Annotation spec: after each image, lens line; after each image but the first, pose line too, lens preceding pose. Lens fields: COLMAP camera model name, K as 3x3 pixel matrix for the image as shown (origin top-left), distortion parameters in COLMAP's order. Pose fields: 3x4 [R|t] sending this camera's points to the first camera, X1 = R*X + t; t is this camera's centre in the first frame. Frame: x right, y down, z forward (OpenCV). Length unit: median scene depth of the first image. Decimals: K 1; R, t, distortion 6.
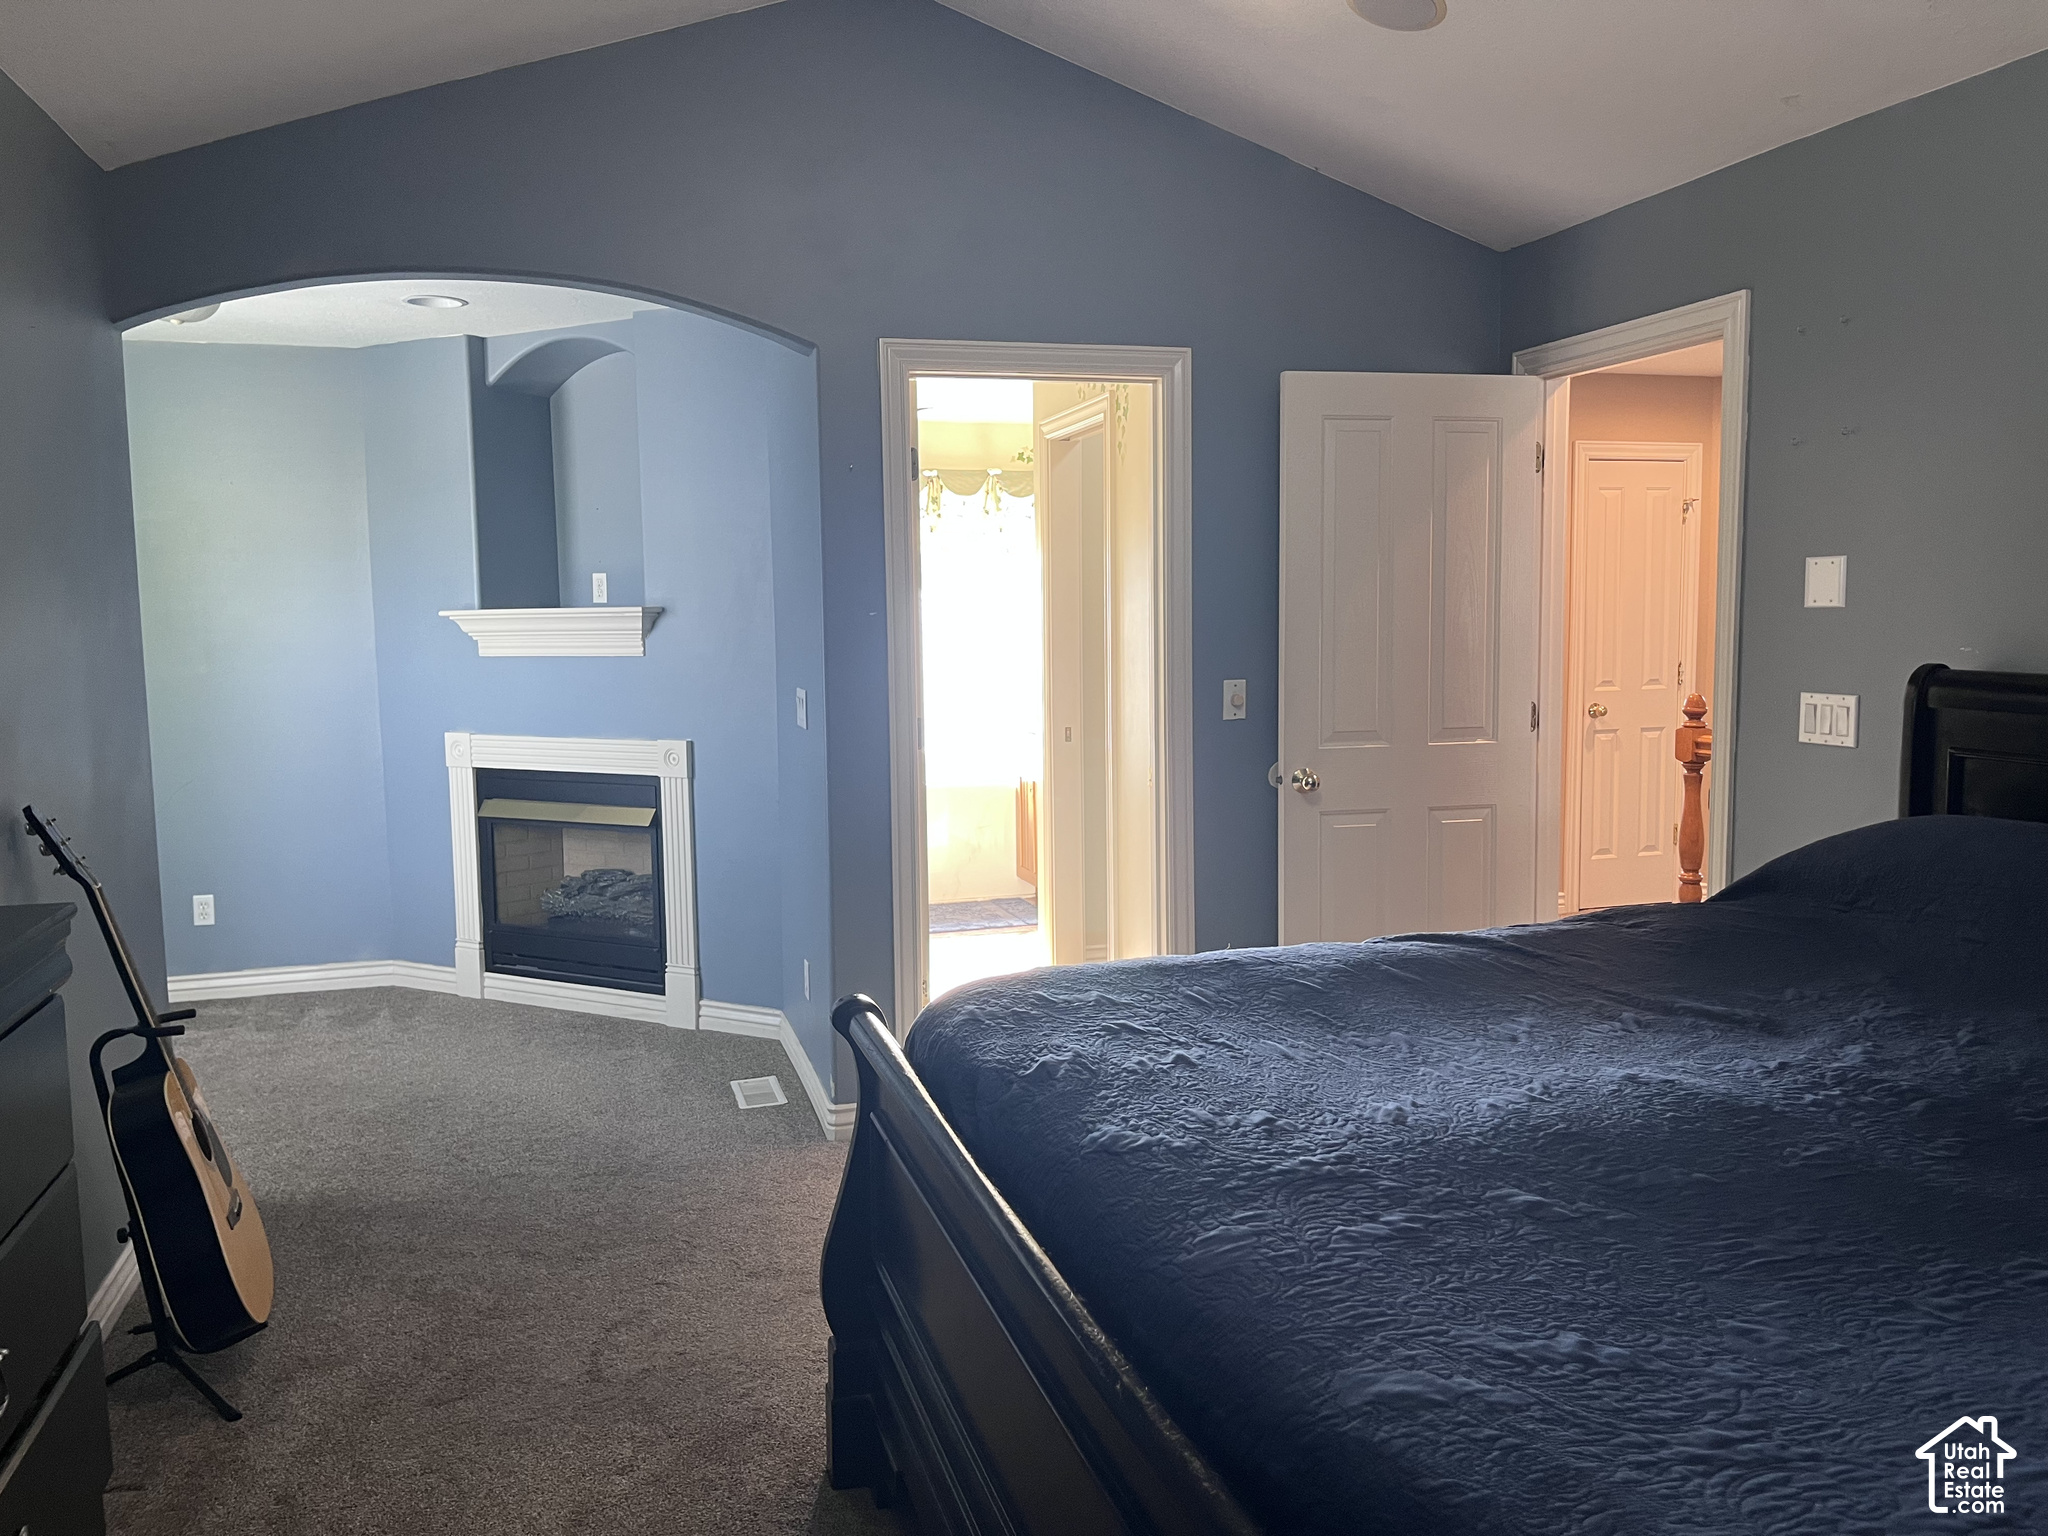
lens RADIAL K [[1559.9, 0, 1022.1], [0, 1559.9, 762.5], [0, 0, 1]] dist [0.064581, -0.098852]
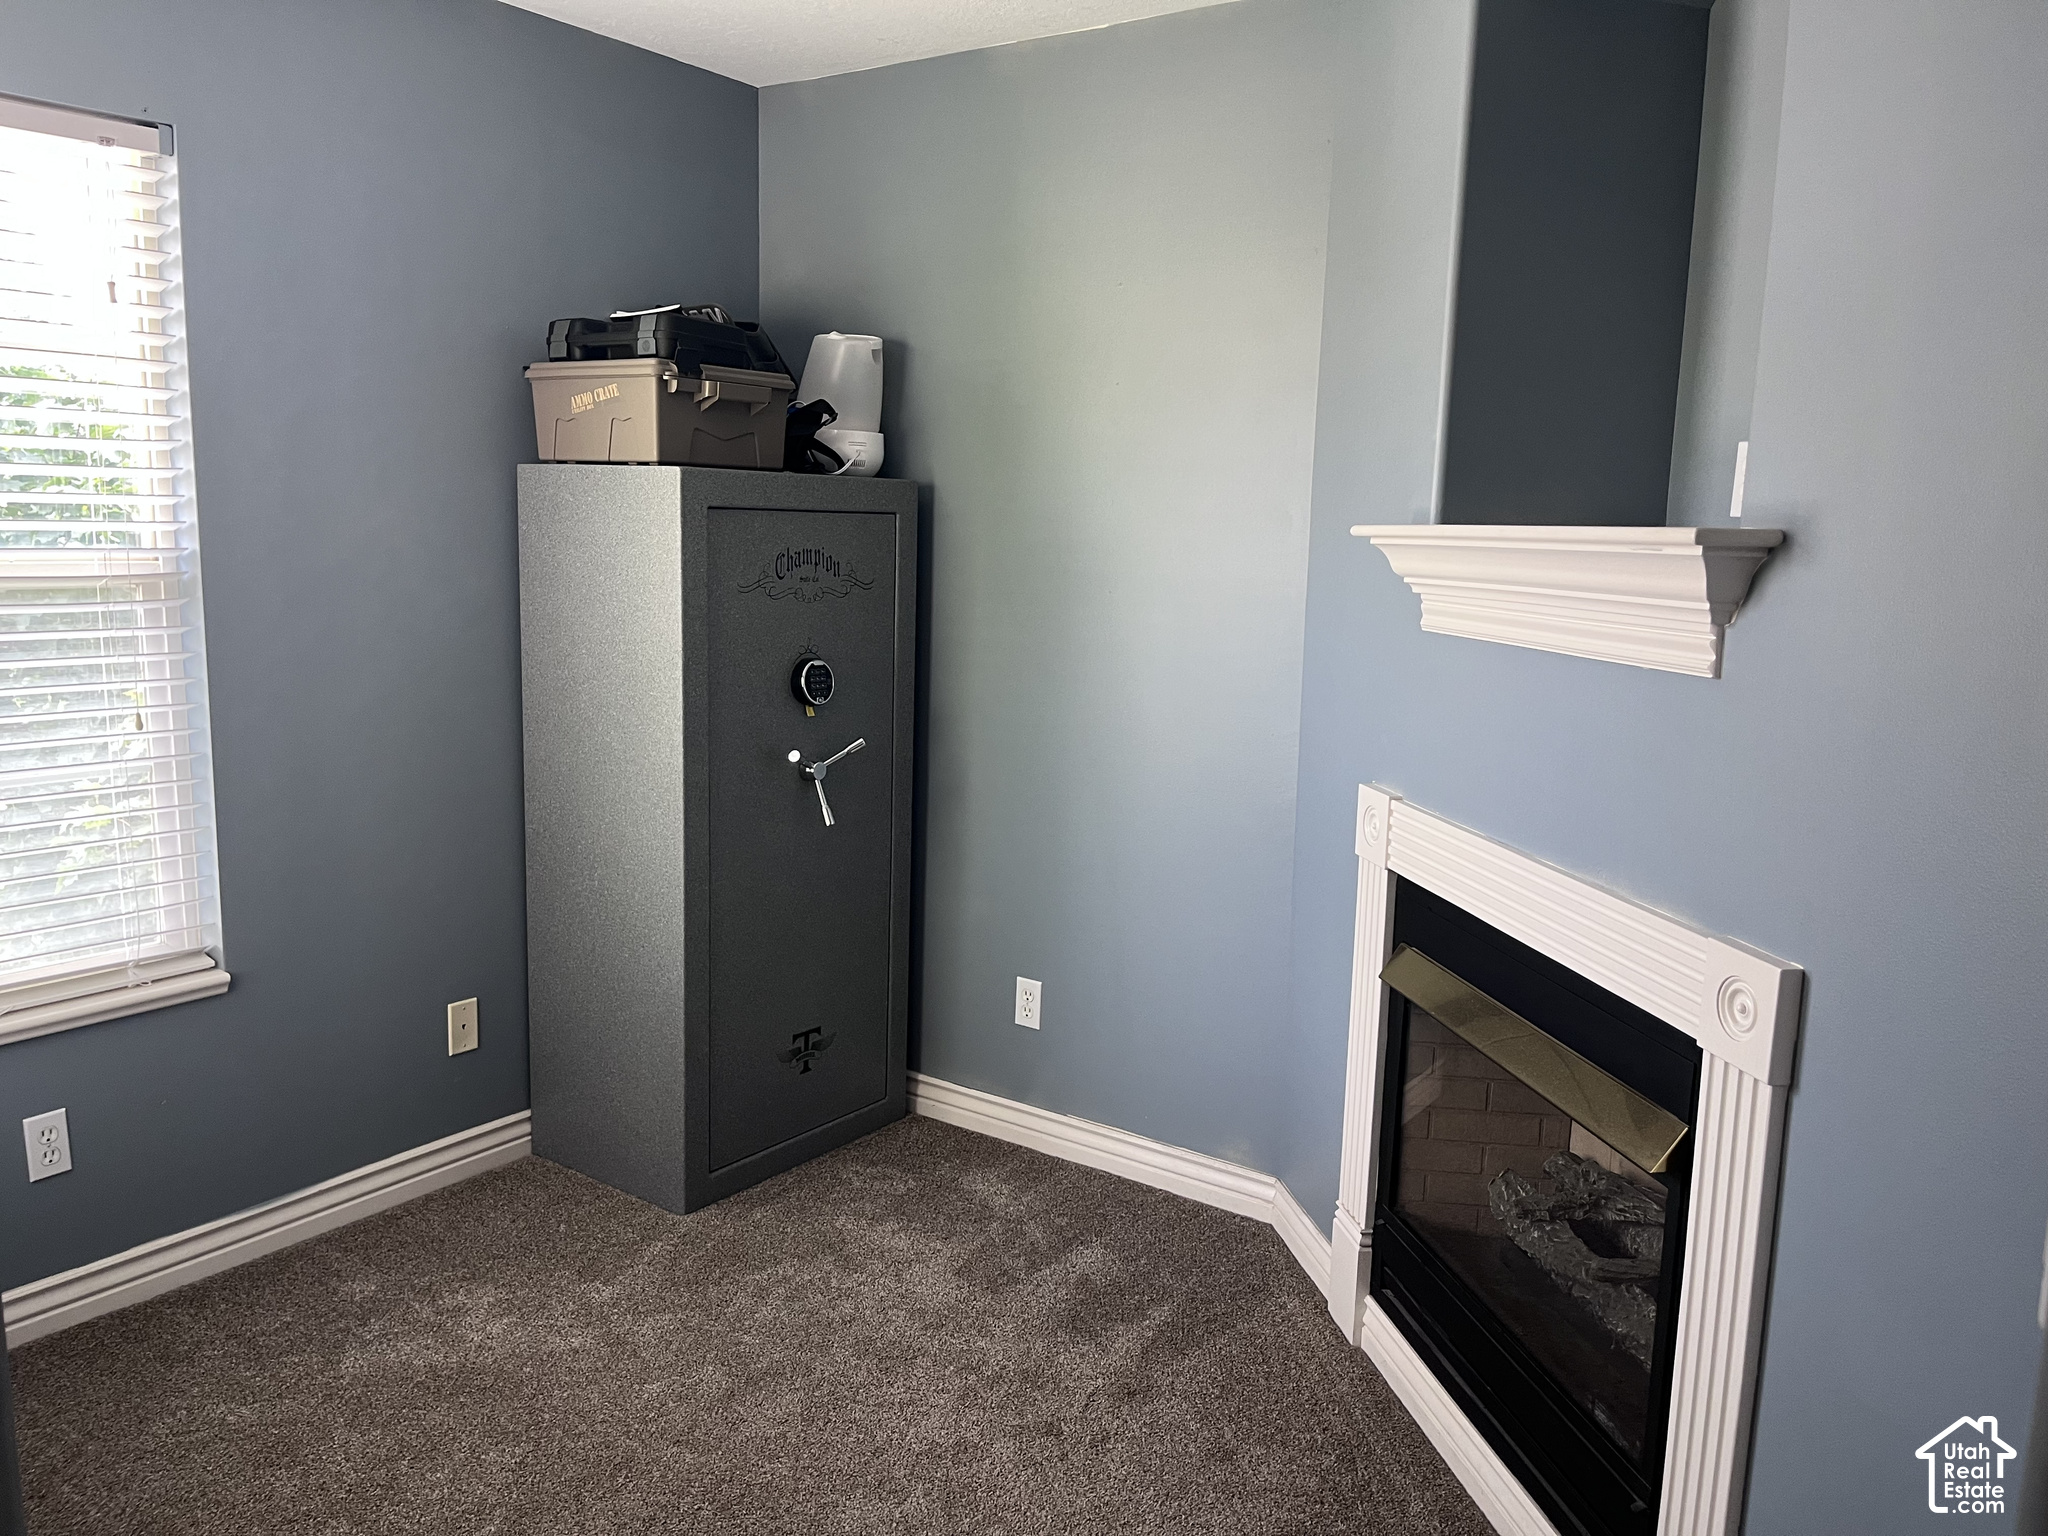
lens RADIAL K [[1558.6, 0, 1021.8], [0, 1558.6, 773.6], [0, 0, 1]] dist [0.060892, -0.086294]
pose [[0.615023, 0.158752, -0.772363, -0.072237], [-0.113678, 0.987142, 0.112378, -0.068593], [0.780271, 0.018686, 0.625162, 0.676265]]
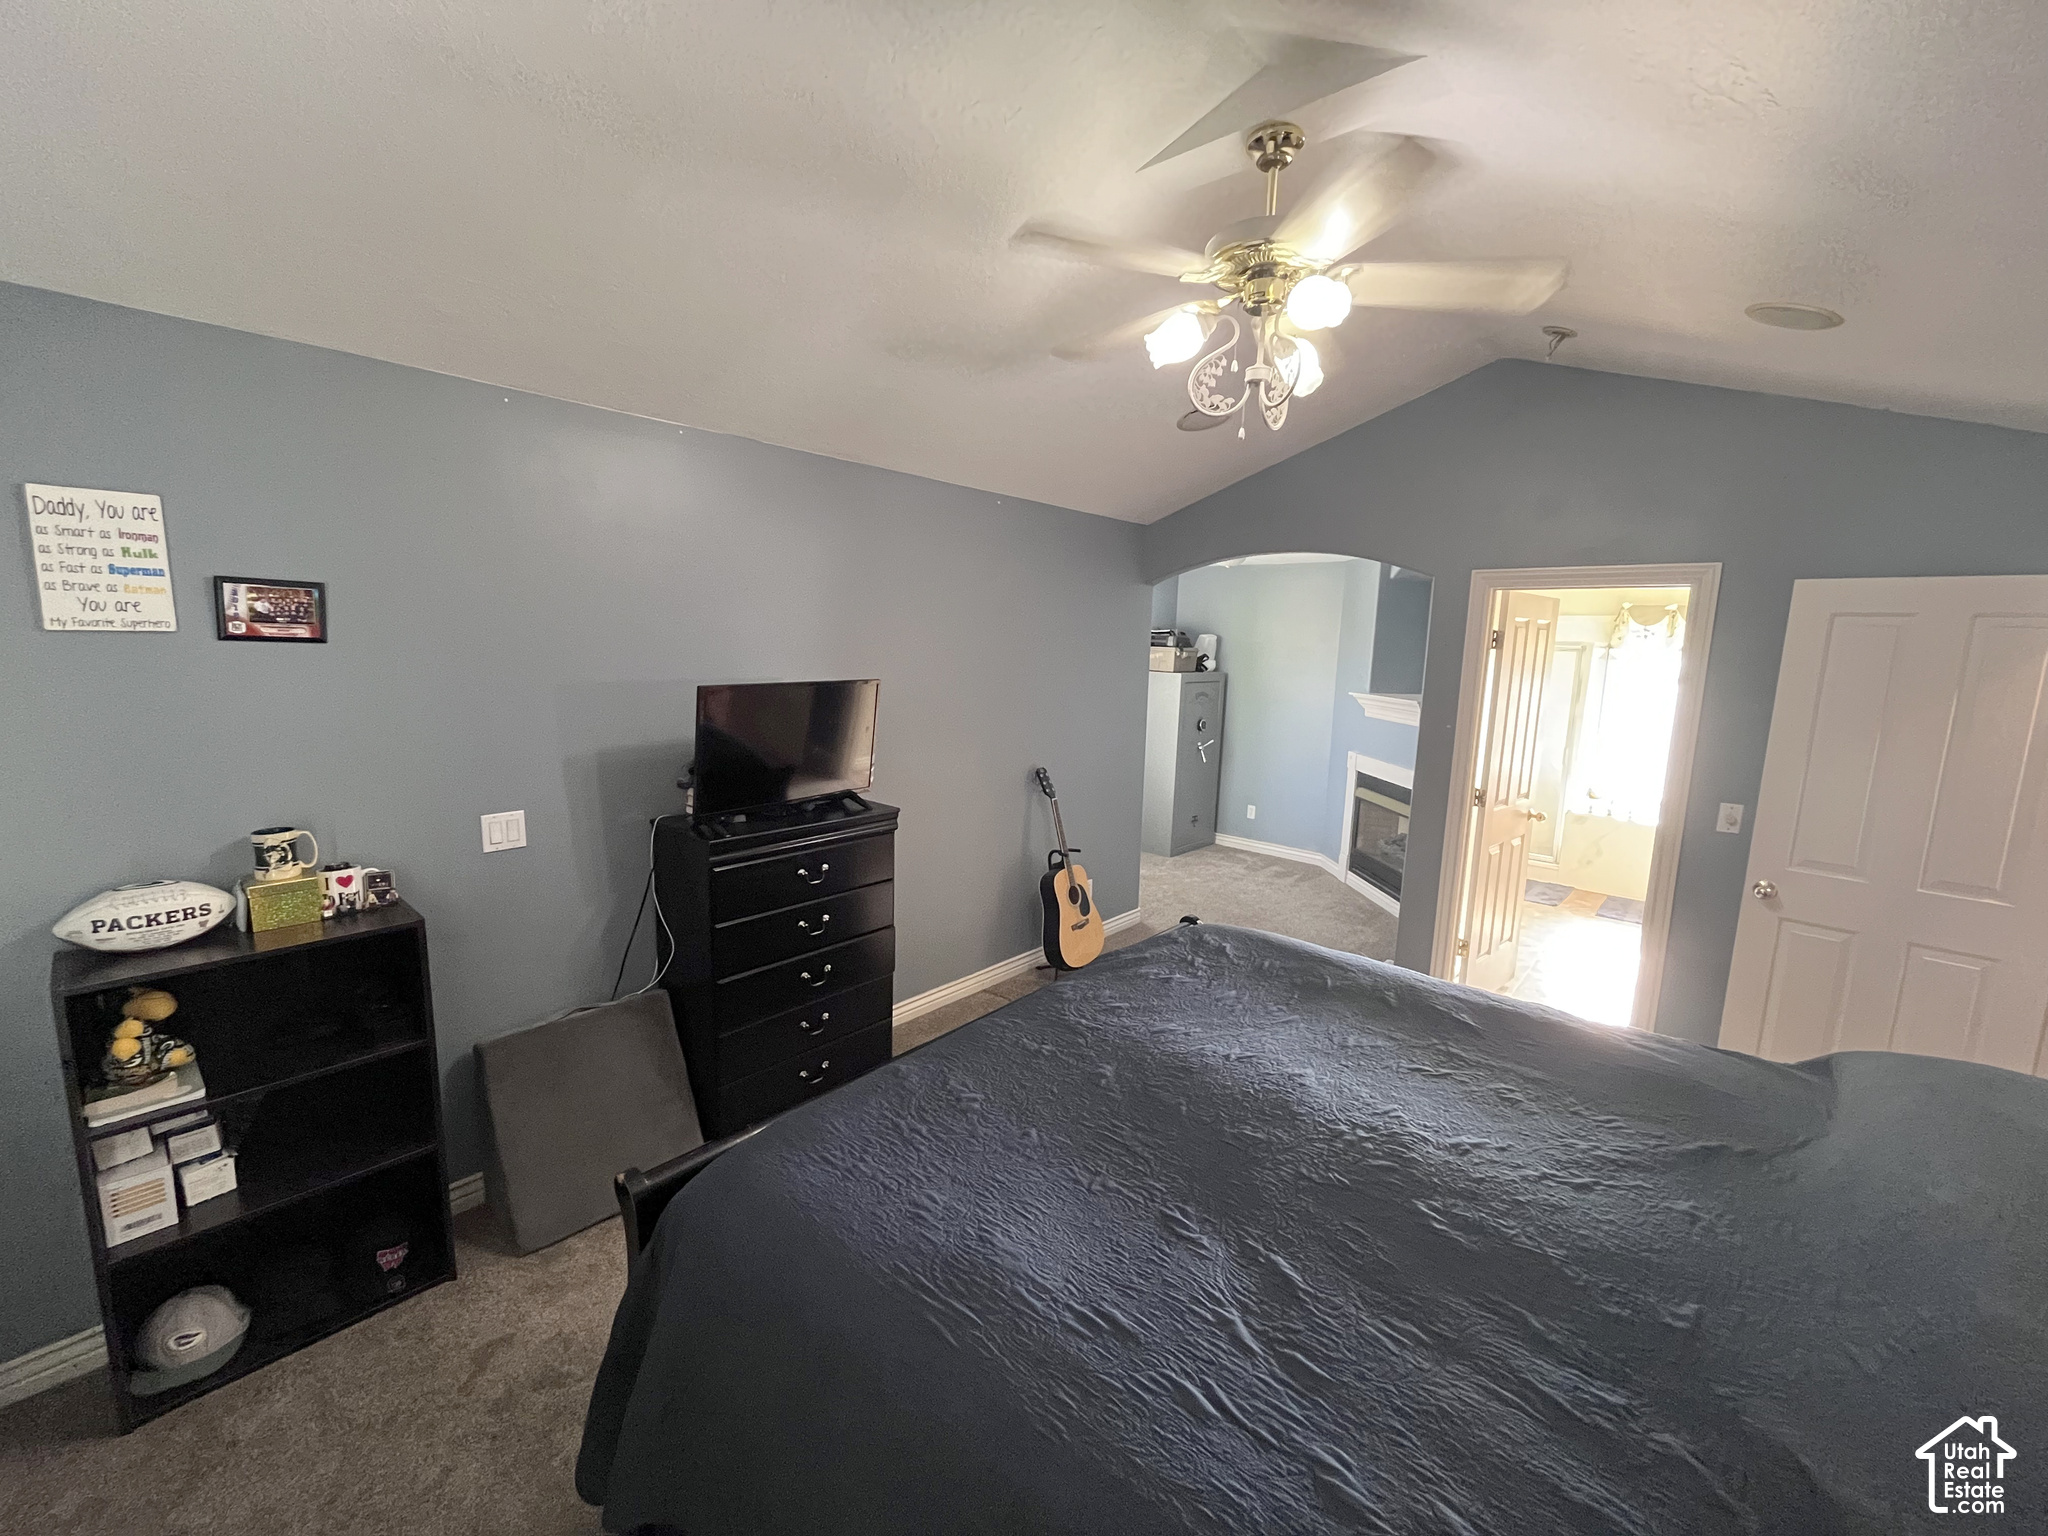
lens RADIAL K [[835.2, 0, 1029.9], [0, 835.2, 764.5], [0, 0, 1]] dist [0.001606, 0.000160]
pose [[0.527513, 0.159069, -0.834522, 0.344935], [-0.120946, 0.986370, 0.111562, -0.078062], [0.840893, 0.042081, 0.539562, 0.076800]]
